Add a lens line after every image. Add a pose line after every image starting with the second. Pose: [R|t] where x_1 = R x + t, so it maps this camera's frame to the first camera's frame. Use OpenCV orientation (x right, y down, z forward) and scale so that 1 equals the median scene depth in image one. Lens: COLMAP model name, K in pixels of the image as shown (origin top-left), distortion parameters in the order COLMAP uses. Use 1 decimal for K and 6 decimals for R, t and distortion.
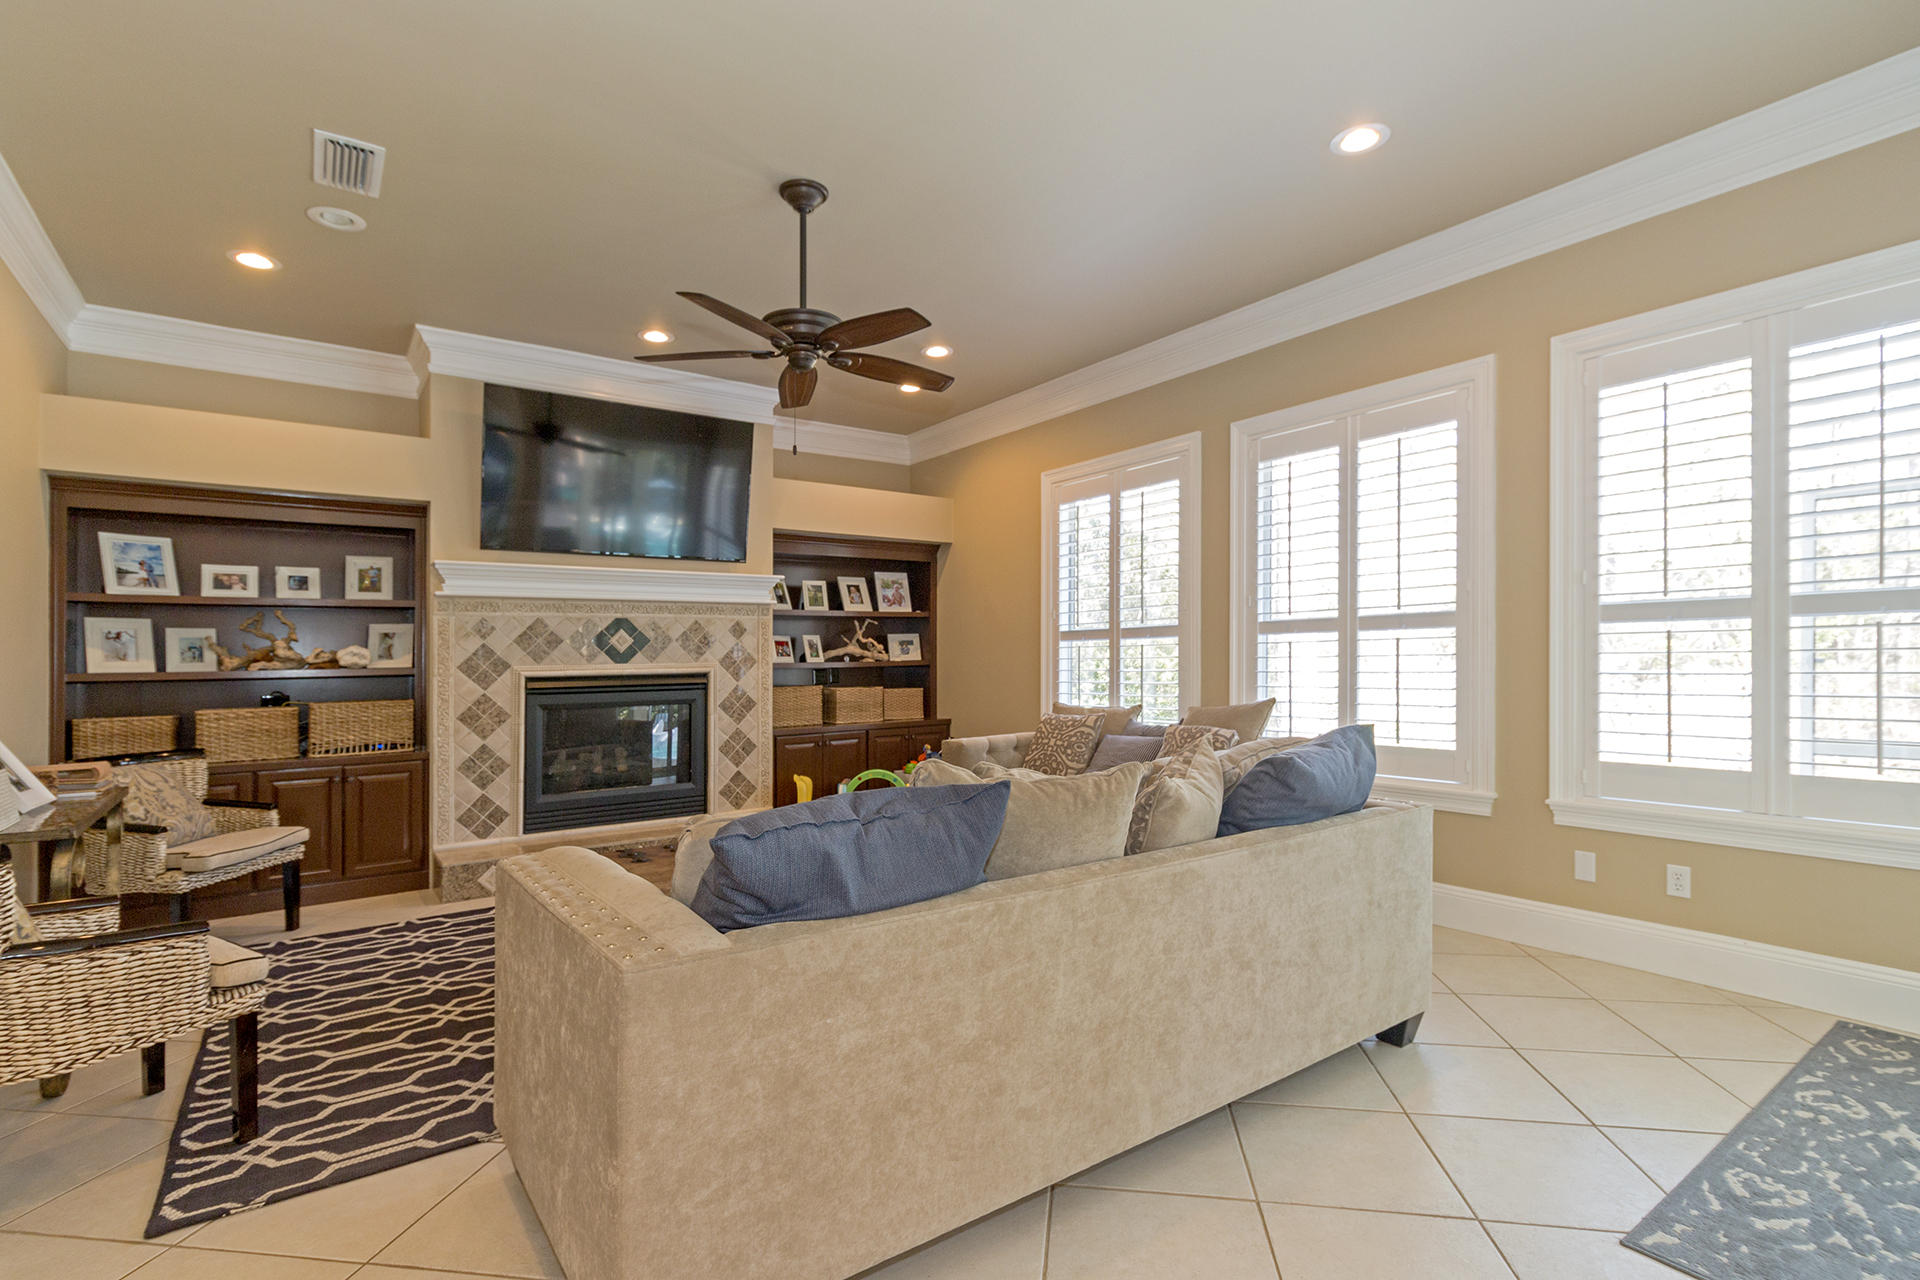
lens RADIAL K [[909.0, 0, 966.5], [0, 909.0, 660.6], [0, 0, 1]] dist [0.003024, 0.000996]
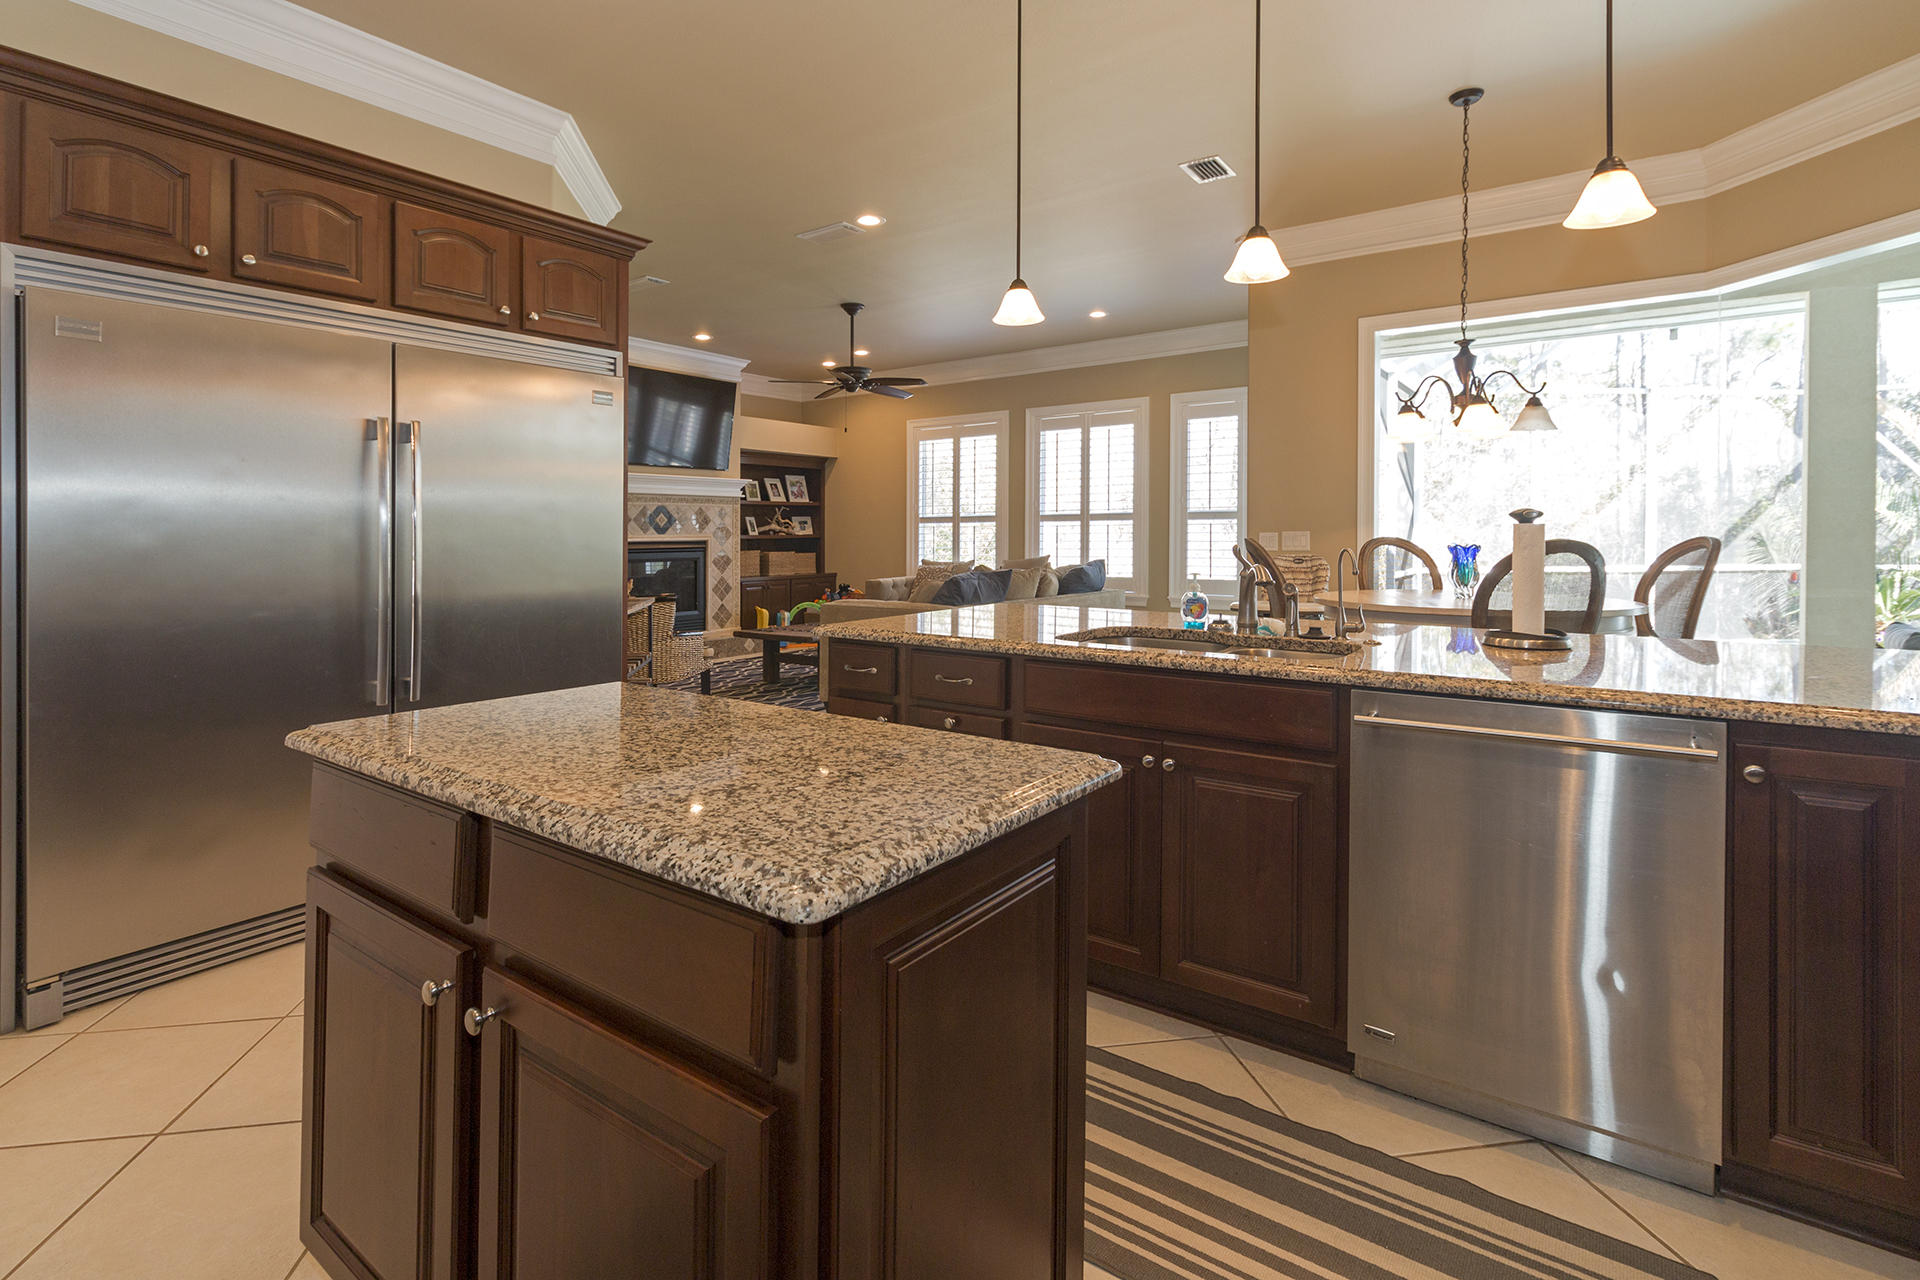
lens RADIAL K [[909.0, 0, 968.0], [0, 909.0, 540.2], [0, 0, 1]] dist [0.003024, 0.000996]
pose [[0.949136, 0.006252, 0.314805, -0.346027], [-0.006679, 0.999978, 0.000280, 0.008559], [-0.314796, -0.002368, 0.949156, -0.624978]]
